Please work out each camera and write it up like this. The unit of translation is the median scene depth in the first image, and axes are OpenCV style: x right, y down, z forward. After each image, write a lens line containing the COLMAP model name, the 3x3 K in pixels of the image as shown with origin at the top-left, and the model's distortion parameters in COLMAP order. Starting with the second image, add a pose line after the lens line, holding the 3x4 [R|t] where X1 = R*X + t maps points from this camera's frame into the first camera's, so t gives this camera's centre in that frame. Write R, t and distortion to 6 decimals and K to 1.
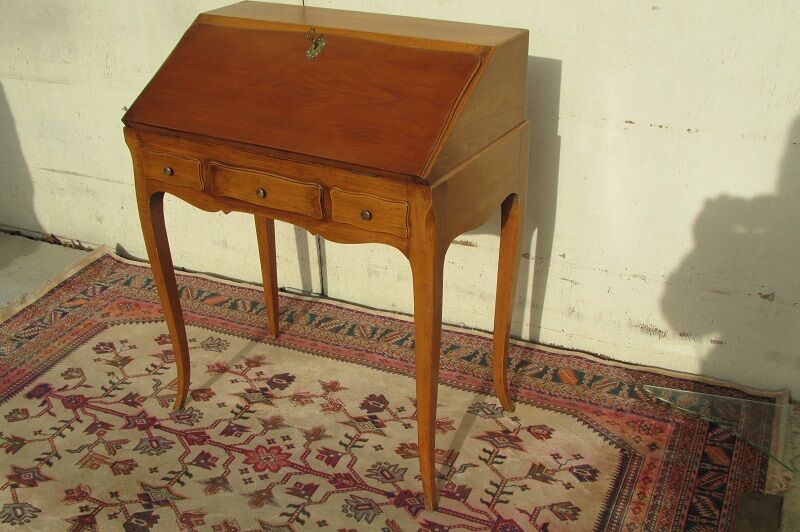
lens RADIAL K [[907.1, 0, 399.8], [0, 907.1, 267.6], [0, 0, 1]] dist [-0.064231, 0.000000]
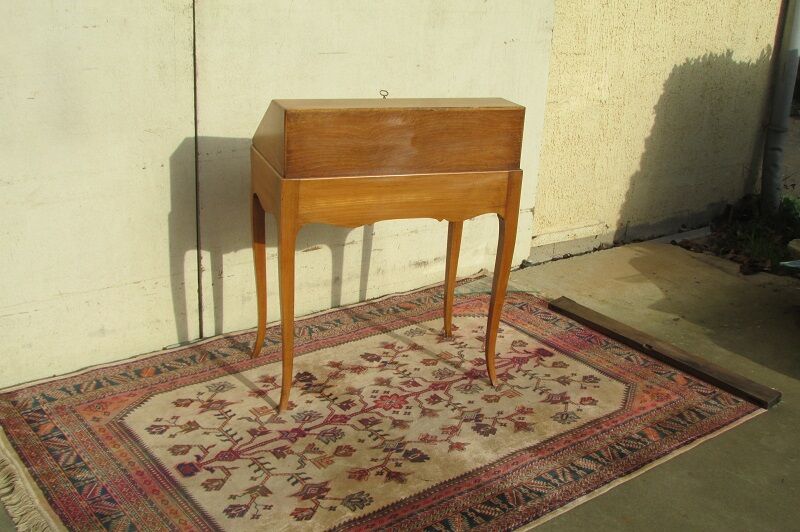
lens RADIAL K [[907.1, 0, 398.0], [0, 907.1, 266.9], [0, 0, 1]] dist [-0.064231, 0.000000]
pose [[0.456162, -0.258269, 0.851594, -1.183849], [0.345248, 0.933367, 0.098135, -0.104195], [-0.820195, 0.249246, 0.514934, 0.219086]]
